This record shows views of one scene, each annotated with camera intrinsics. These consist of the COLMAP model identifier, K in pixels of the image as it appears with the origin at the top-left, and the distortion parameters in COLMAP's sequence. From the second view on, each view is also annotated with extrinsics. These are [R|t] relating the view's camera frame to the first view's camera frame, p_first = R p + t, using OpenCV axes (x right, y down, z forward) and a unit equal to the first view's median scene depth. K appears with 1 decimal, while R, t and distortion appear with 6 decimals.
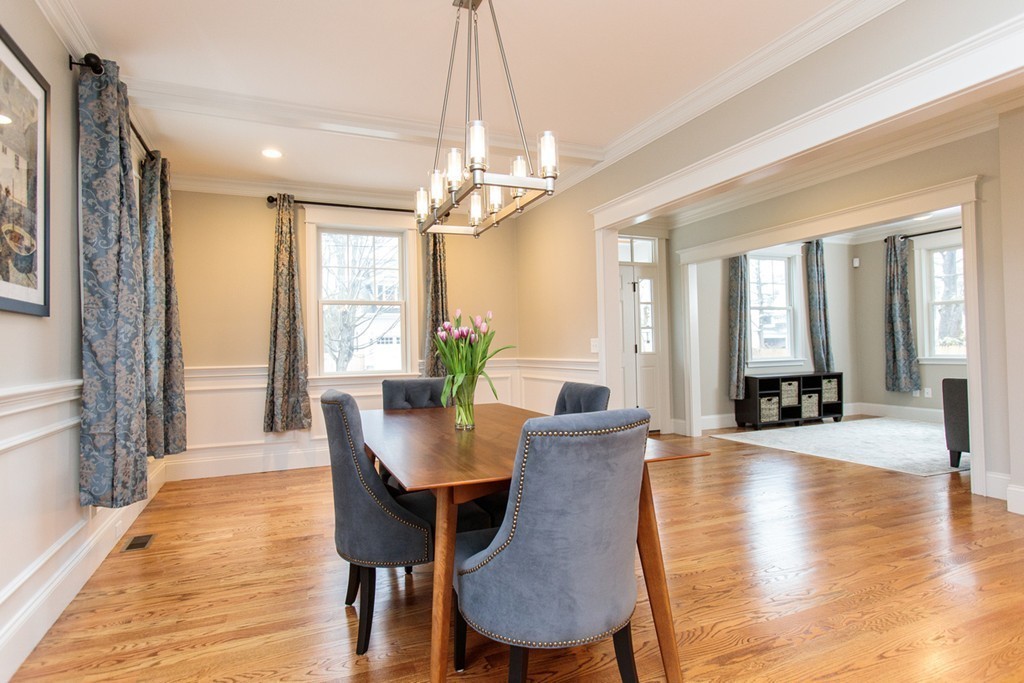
lens RADIAL K [[554.5, 0, 512.0], [0, 554.5, 341.5], [0, 0, 1]] dist [0.020621, 0.000914]
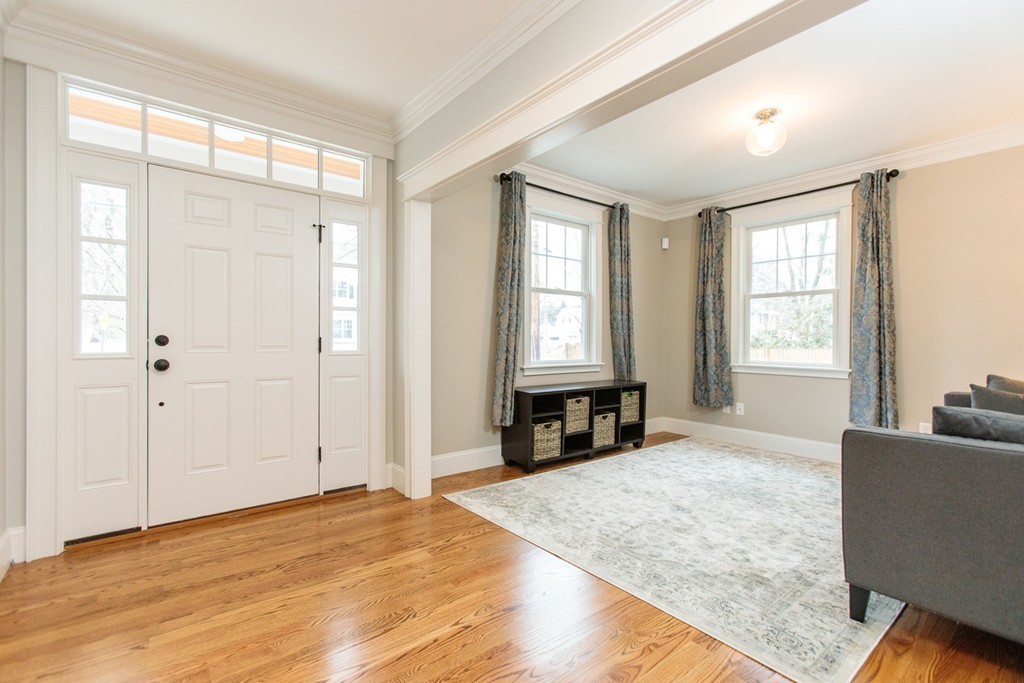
lens RADIAL K [[459.2, 0, 512.0], [0, 459.2, 341.5], [0, 0, 1]] dist [0.000021, 0.000113]
pose [[0.967431, 0.027216, 0.251666, 0.264880], [-0.030919, 0.999464, 0.010771, -0.000621], [-0.251238, -0.018201, 0.967754, 0.456555]]
